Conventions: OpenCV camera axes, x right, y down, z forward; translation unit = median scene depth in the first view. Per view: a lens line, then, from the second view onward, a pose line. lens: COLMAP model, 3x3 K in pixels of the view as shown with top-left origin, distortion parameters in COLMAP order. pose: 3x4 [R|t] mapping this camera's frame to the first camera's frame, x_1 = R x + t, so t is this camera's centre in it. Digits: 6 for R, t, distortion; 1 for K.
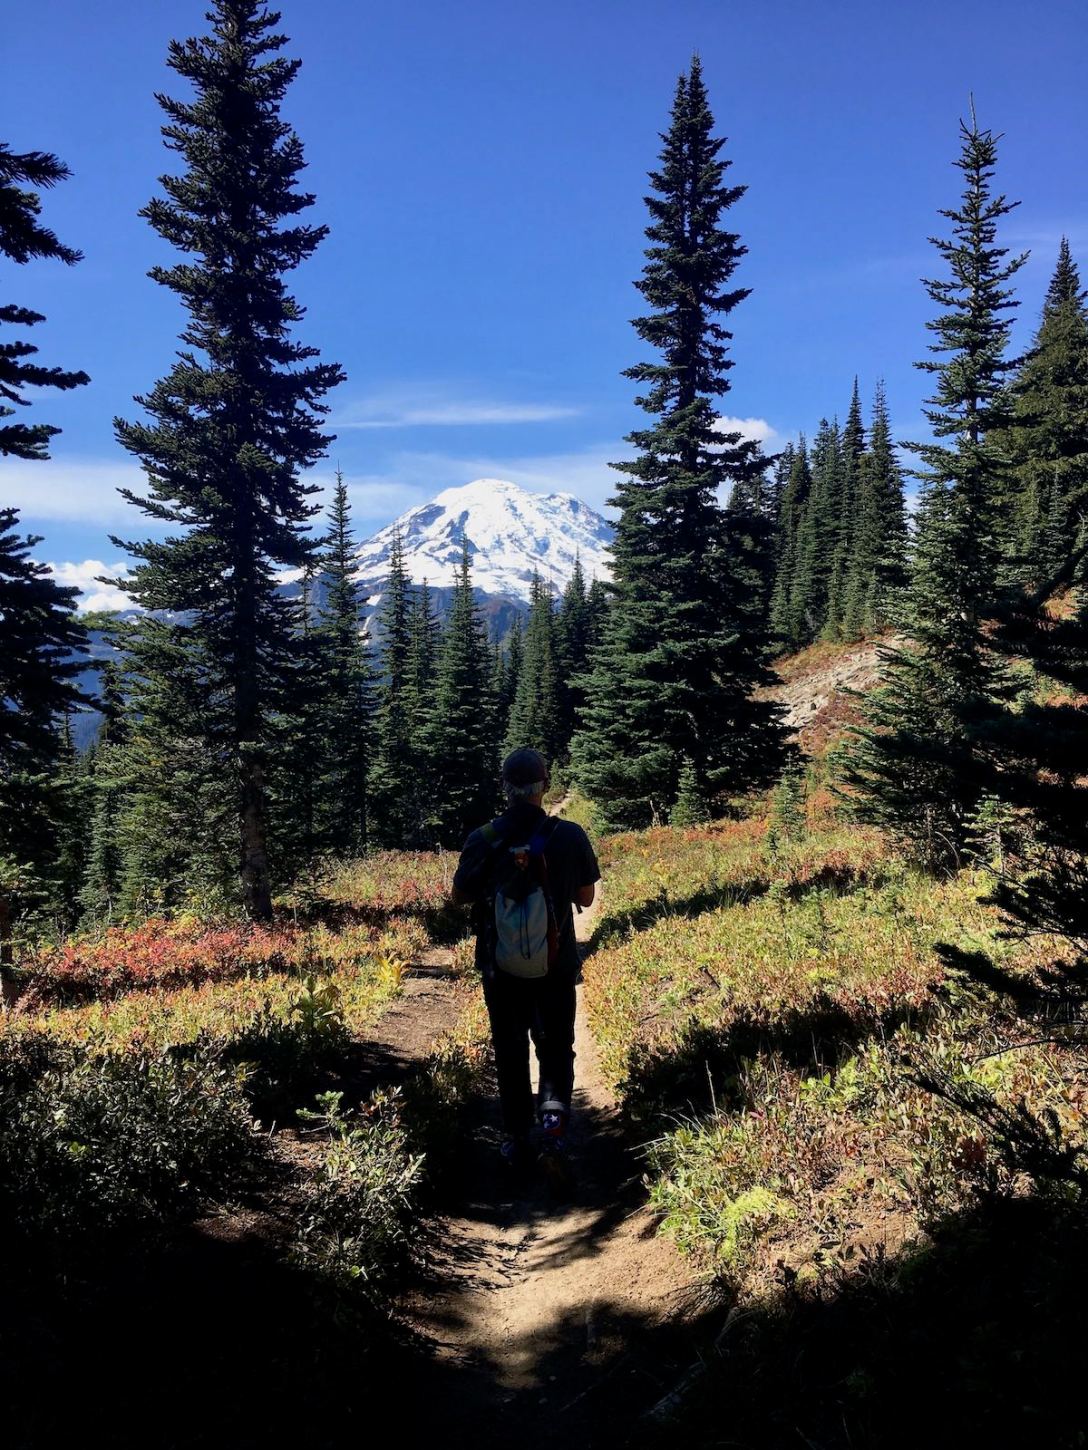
lens RADIAL K [[1220.3, 0, 537.1], [0, 1220.3, 726.3], [0, 0, 1]] dist [0.064889, -0.075089]
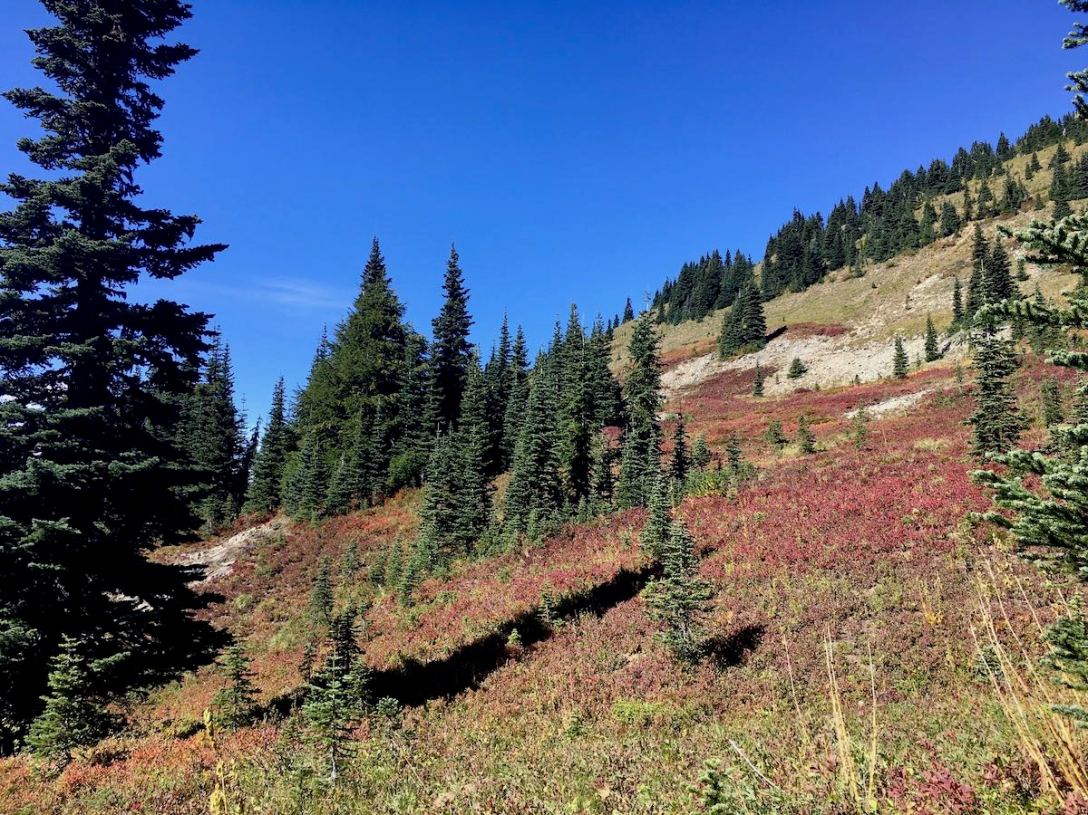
lens RADIAL K [[915.7, 0, 544.3], [0, 915.7, 404.6], [0, 0, 1]] dist [0.064889, -0.075089]
pose [[0.788895, 0.129094, 0.600816, 0.014740], [0.021580, 0.971264, -0.237026, 0.024749], [-0.614149, 0.199955, 0.763439, 0.417359]]
